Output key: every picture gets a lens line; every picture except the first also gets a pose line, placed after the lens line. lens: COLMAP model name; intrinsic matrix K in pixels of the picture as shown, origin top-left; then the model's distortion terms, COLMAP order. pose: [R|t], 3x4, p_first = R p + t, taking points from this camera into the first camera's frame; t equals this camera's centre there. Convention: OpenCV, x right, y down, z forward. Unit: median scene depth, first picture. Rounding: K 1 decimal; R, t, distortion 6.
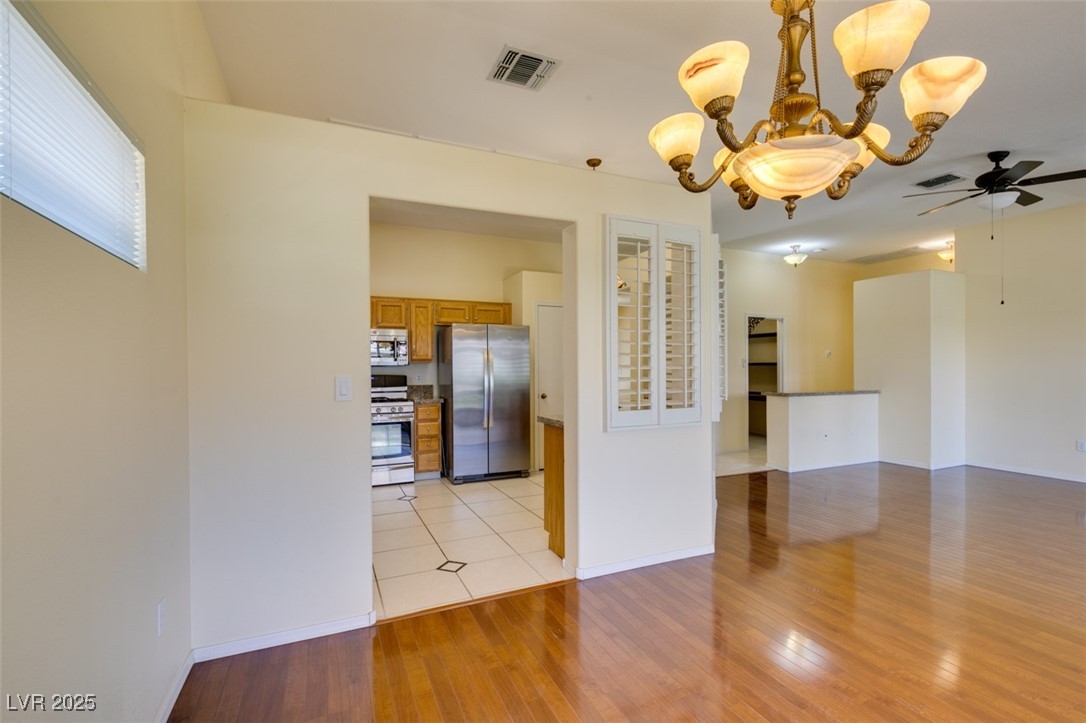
lens RADIAL K [[486.4, 0, 542.7], [0, 486.4, 371.9], [0, 0, 1]] dist [0.006719, -0.002566]
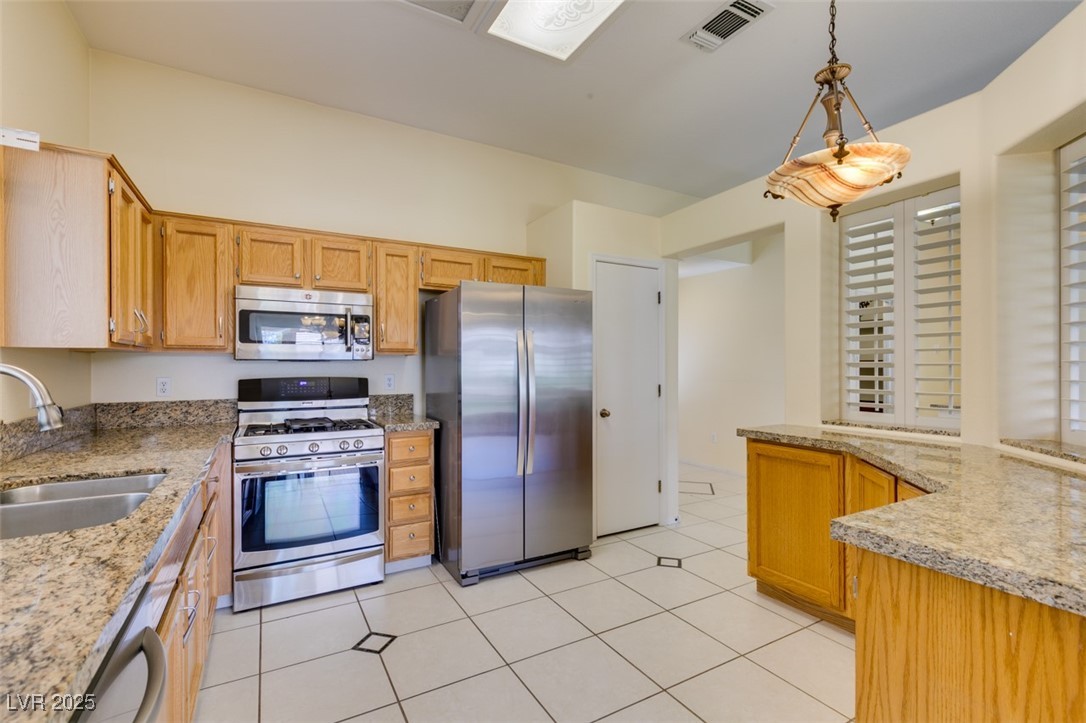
lens RADIAL K [[486.4, 0, 539.9], [0, 486.4, 365.8], [0, 0, 1]] dist [0.006719, -0.002566]
pose [[0.996411, 0.001425, 0.084635, -0.130512], [-0.000376, 0.999923, -0.012401, -0.000241], [-0.084646, 0.012324, 0.996335, 0.425149]]
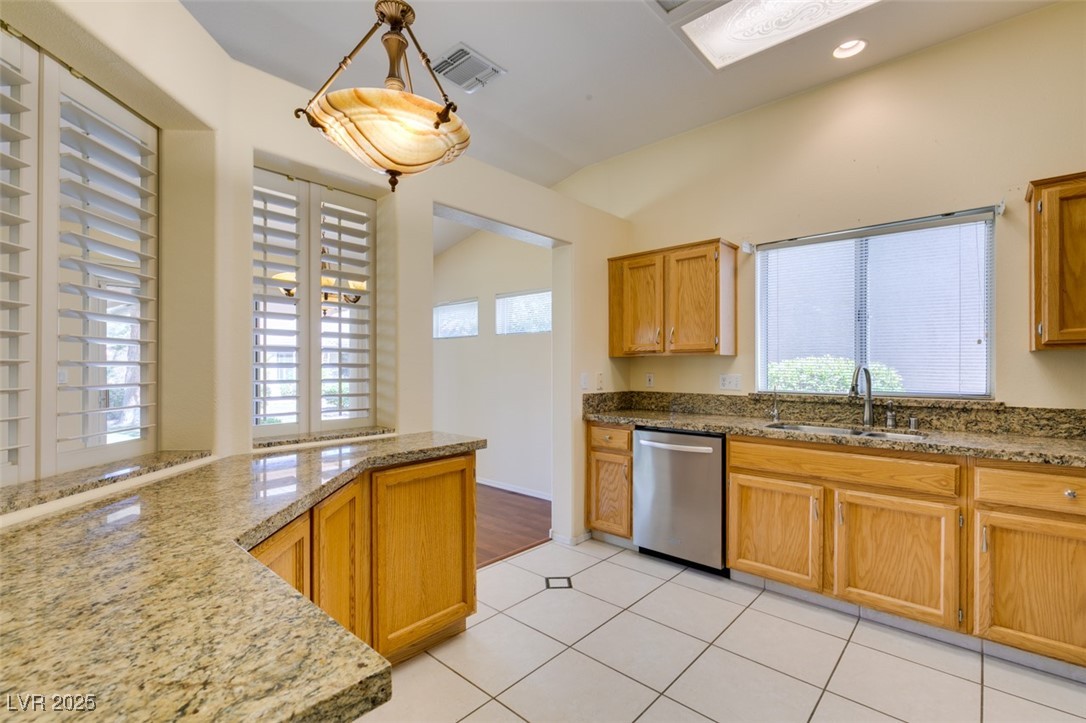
lens RADIAL K [[486.4, 0, 544.3], [0, 486.4, 366.1], [0, 0, 1]] dist [0.006719, -0.002566]
pose [[-0.919079, 0.003751, -0.394056, 0.106308], [-0.001479, 0.999915, 0.012967, -0.007633], [0.394071, 0.012501, -0.918995, 0.974380]]
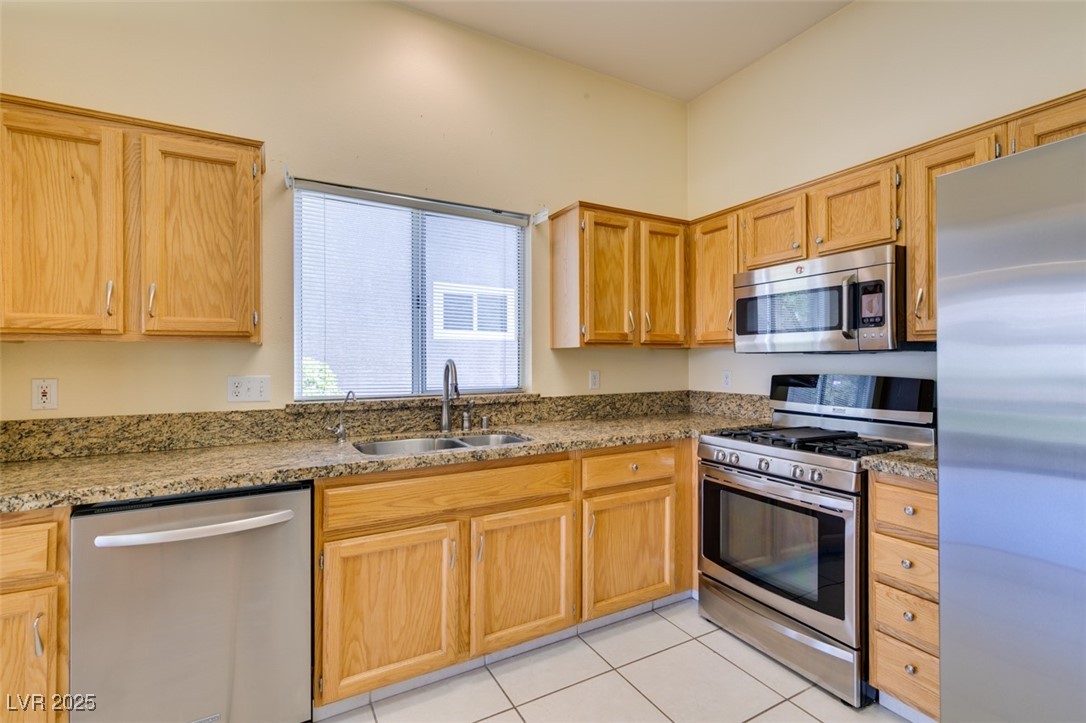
lens RADIAL K [[486.4, 0, 542.6], [0, 486.4, 358.3], [0, 0, 1]] dist [0.006719, -0.002566]
pose [[0.077073, 0.001013, -0.997025, 0.041027], [-0.010300, 0.999947, 0.000220, -0.005574], [0.996972, 0.010252, 0.077080, 0.709450]]
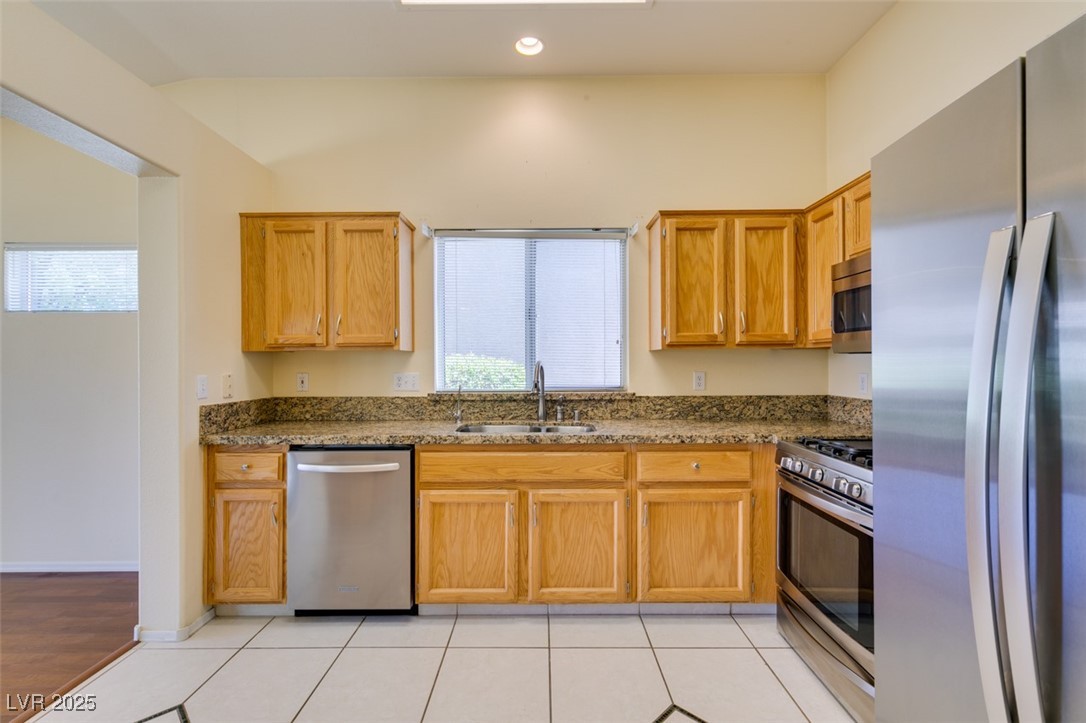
lens RADIAL K [[486.4, 0, 542.8], [0, 486.4, 361.7], [0, 0, 1]] dist [0.006719, -0.002566]
pose [[-0.418299, 0.004012, -0.908300, 0.073016], [-0.005826, 0.999958, 0.007100, -0.006673], [0.908291, 0.008261, -0.418258, 0.866896]]
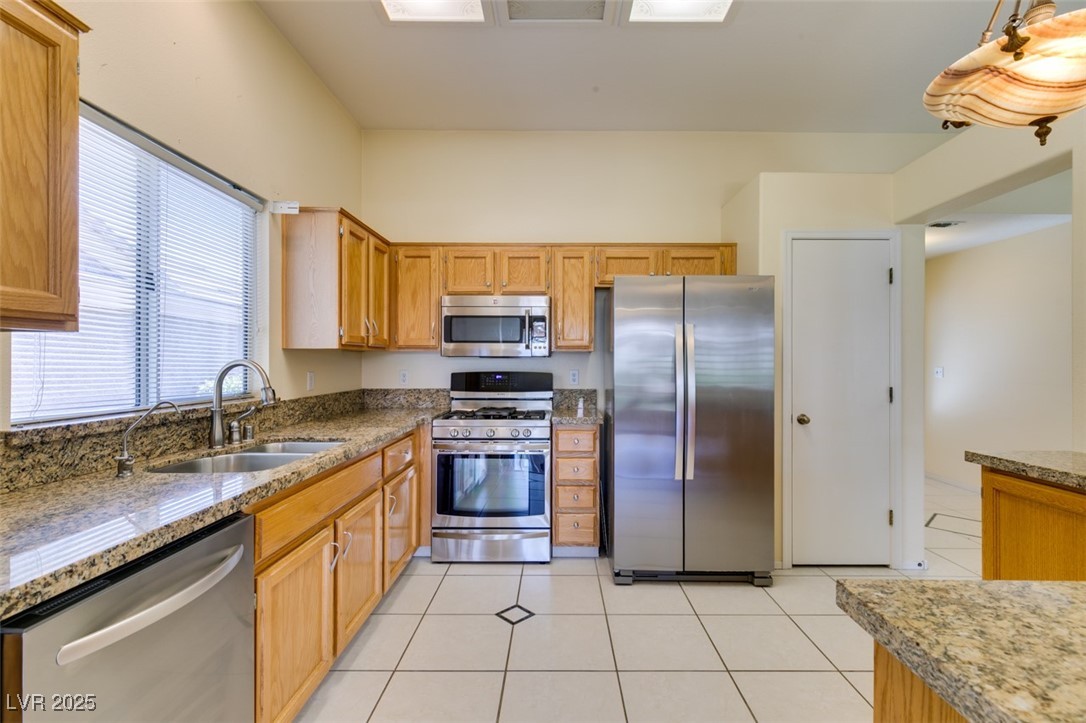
lens RADIAL K [[491.9, 0, 556.3], [0, 491.9, 360.2], [0, 0, 1]] dist [0.005108, -0.001265]
pose [[0.908794, 0.003596, -0.417229, -0.018038], [-0.009931, 0.999866, -0.013013, -0.001246], [0.417126, 0.015969, 0.908708, 0.446205]]
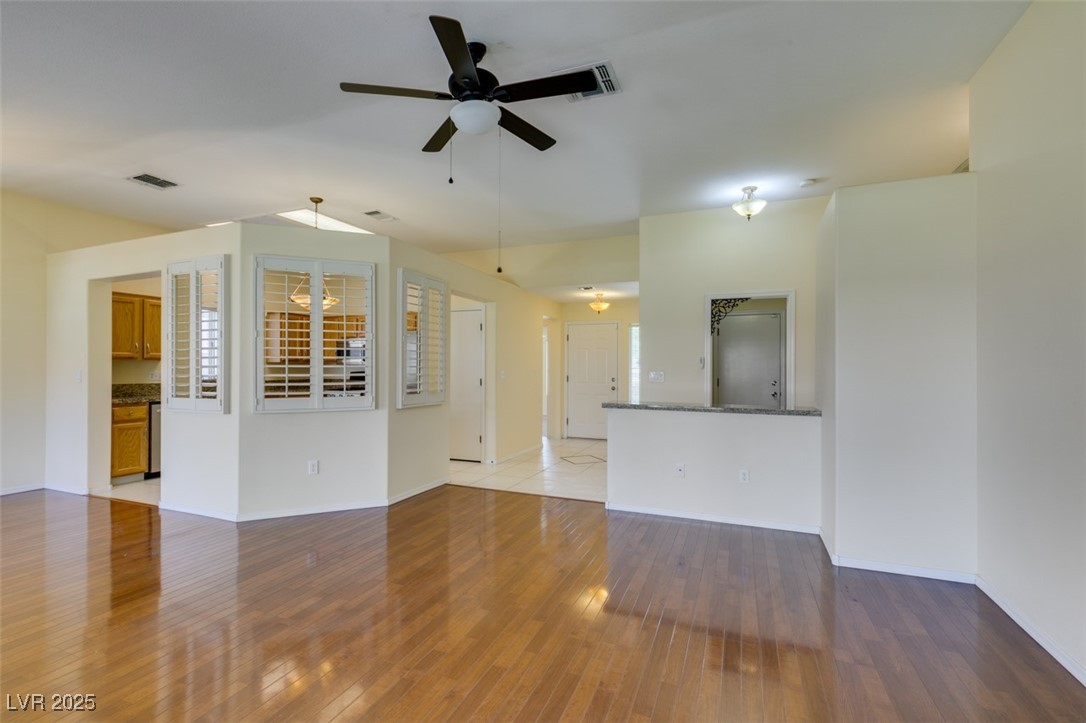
lens RADIAL K [[486.4, 0, 540.9], [0, 486.4, 362.5], [0, 0, 1]] dist [0.006719, -0.002566]
pose [[0.683272, -0.000381, -0.730164, 0.988464], [-0.014726, 0.999789, -0.014302, -0.006652], [0.730015, 0.020525, 0.683122, 0.410938]]
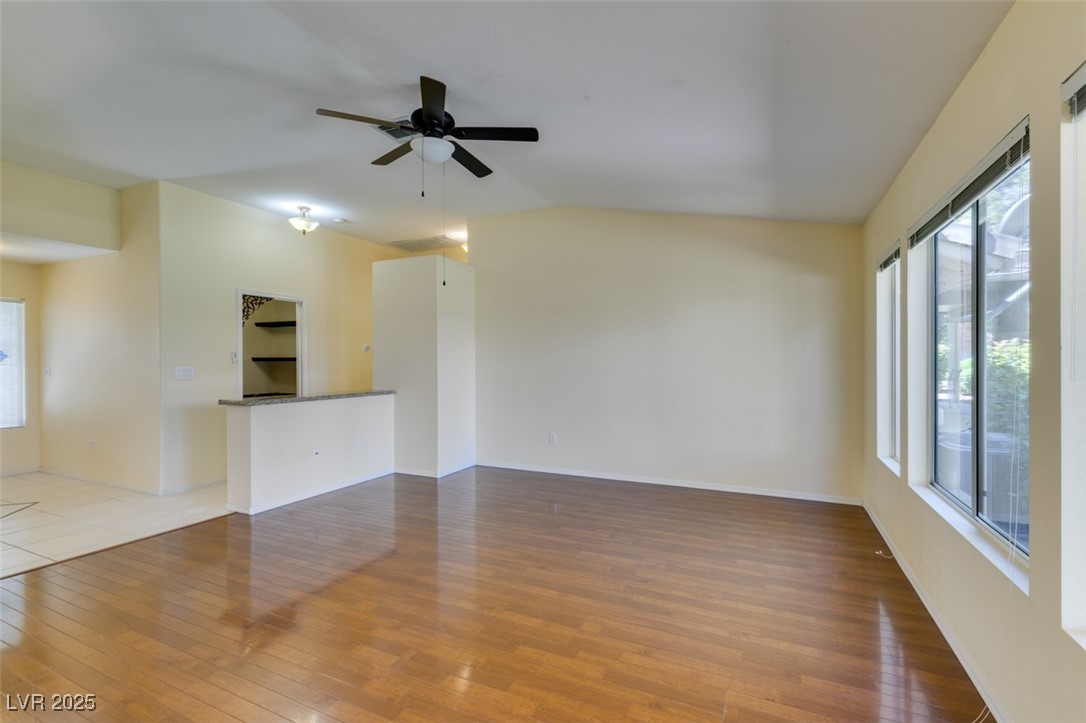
lens RADIAL K [[486.4, 0, 546.2], [0, 486.4, 355.6], [0, 0, 1]] dist [0.006719, -0.002566]
pose [[0.760235, 0.008350, 0.649594, 0.374808], [0.008381, 0.999708, -0.022659, -0.001187], [-0.649594, 0.022670, 0.759943, 0.194635]]
